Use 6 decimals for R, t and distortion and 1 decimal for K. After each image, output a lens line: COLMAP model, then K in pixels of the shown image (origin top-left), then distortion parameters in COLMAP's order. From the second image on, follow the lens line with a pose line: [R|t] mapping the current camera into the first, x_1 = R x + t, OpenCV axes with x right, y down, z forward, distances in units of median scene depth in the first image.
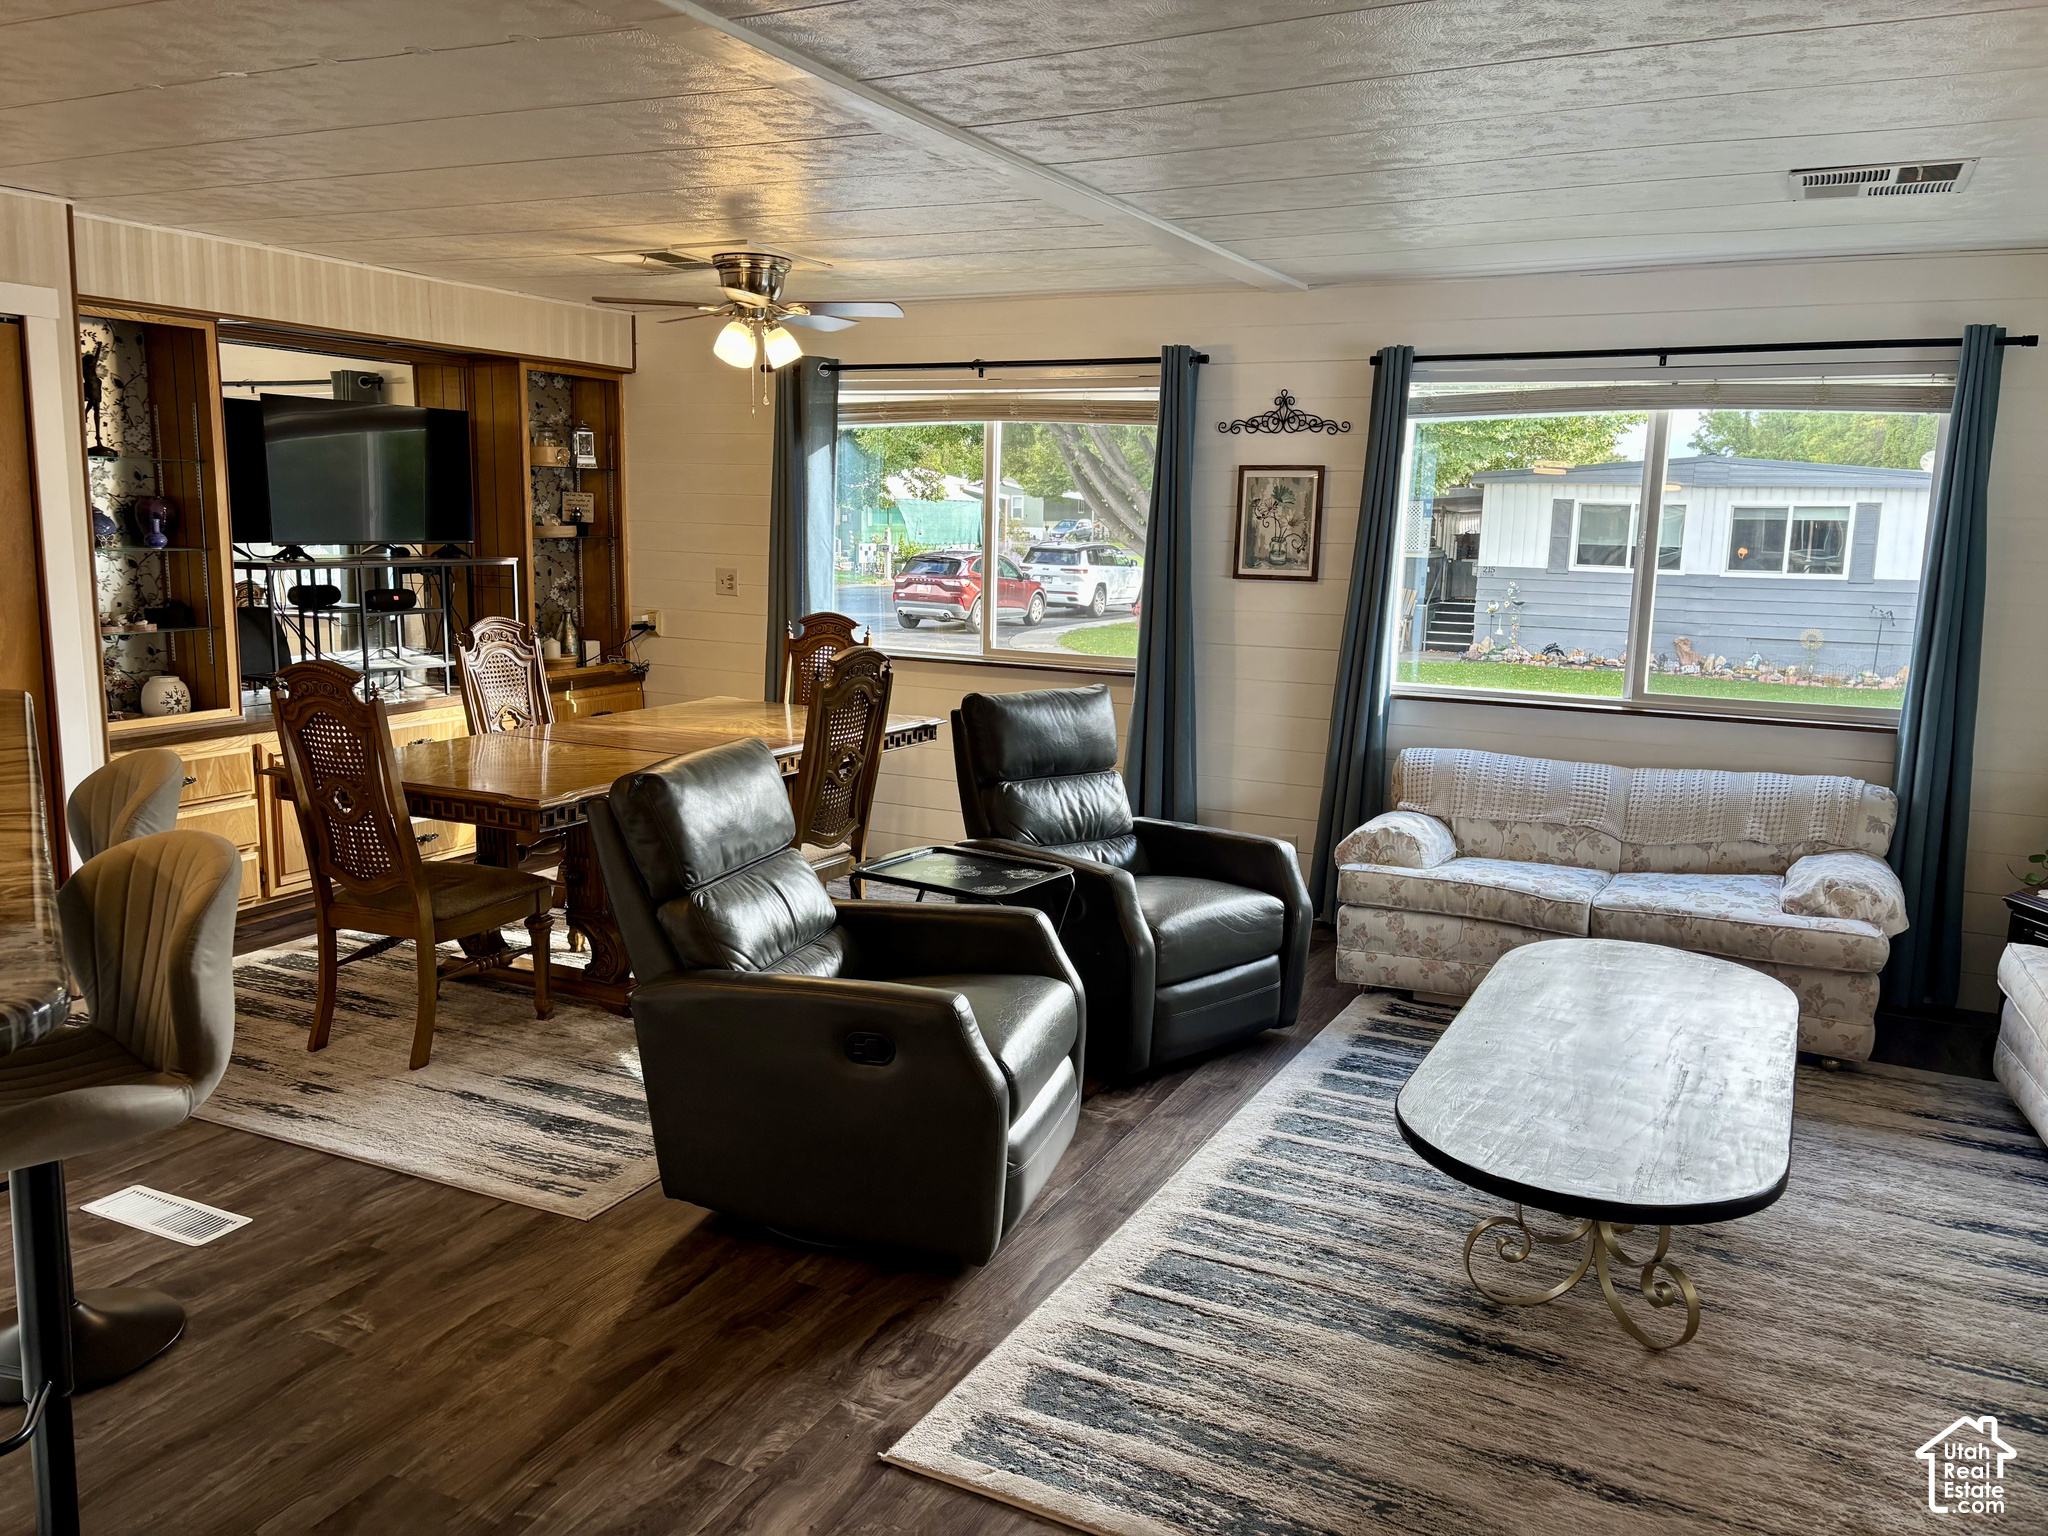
lens RADIAL K [[1562.4, 0, 1027.1], [0, 1562.4, 761.0], [0, 0, 1]] dist [0.063832, -0.075973]
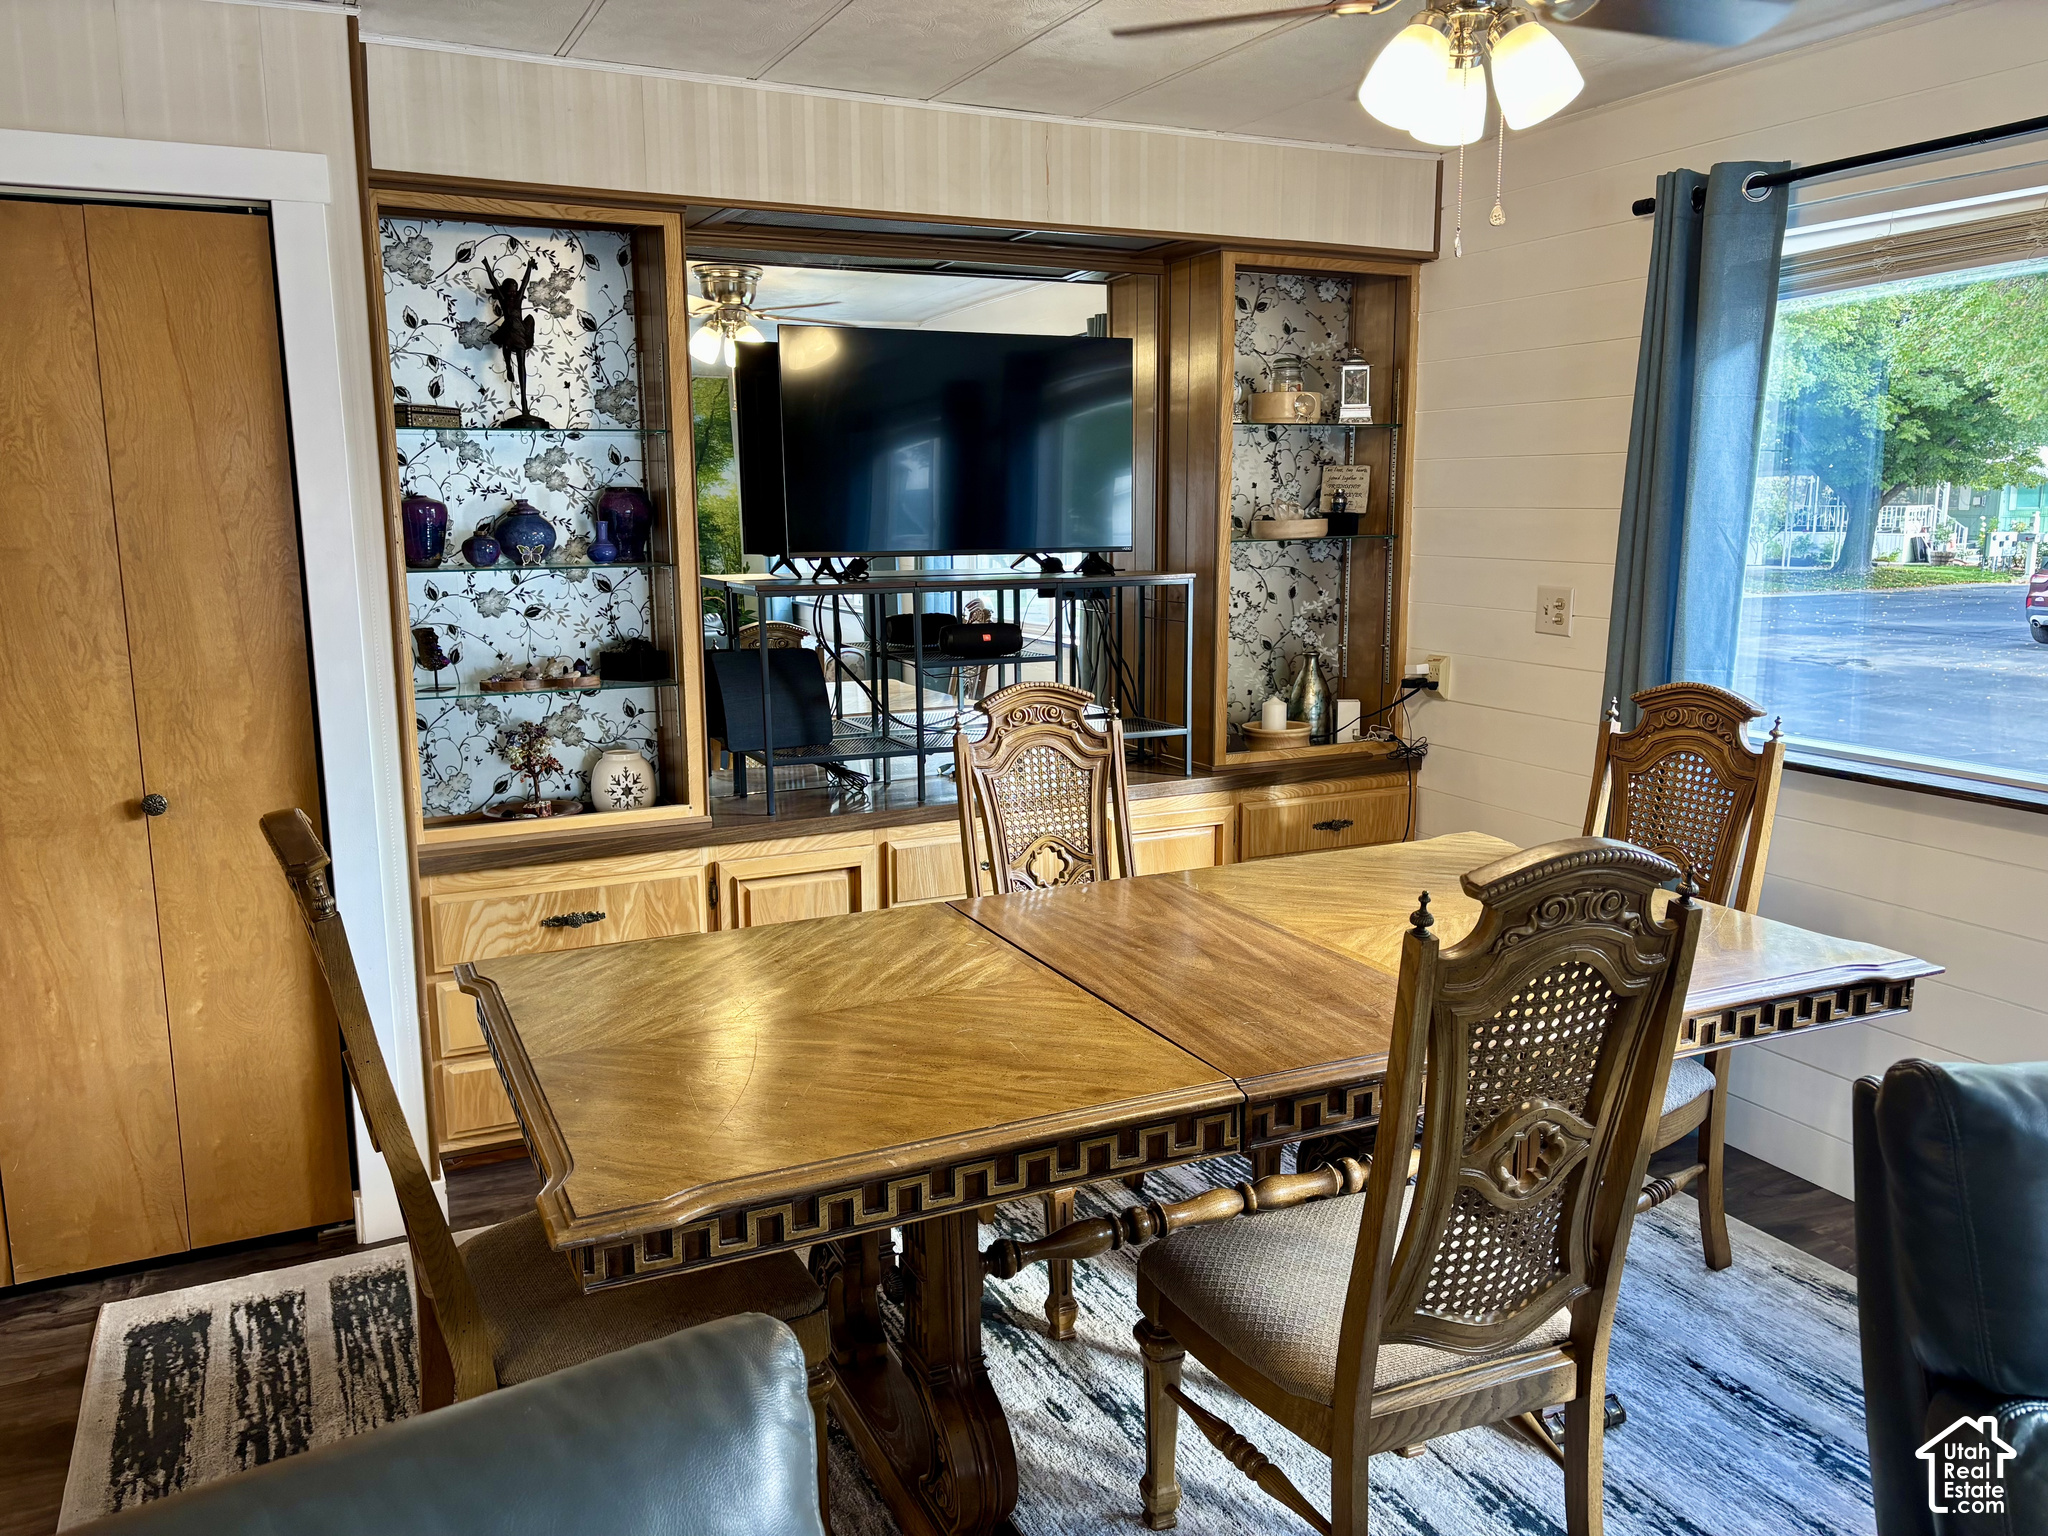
lens RADIAL K [[1562.4, 0, 1030.6], [0, 1562.4, 779.6], [0, 0, 1]] dist [0.063832, -0.075973]
pose [[0.793743, 0.080615, -0.602888, 0.004748], [-0.072069, 0.996661, 0.038385, -0.063370], [0.603969, 0.012982, 0.796902, 0.445137]]
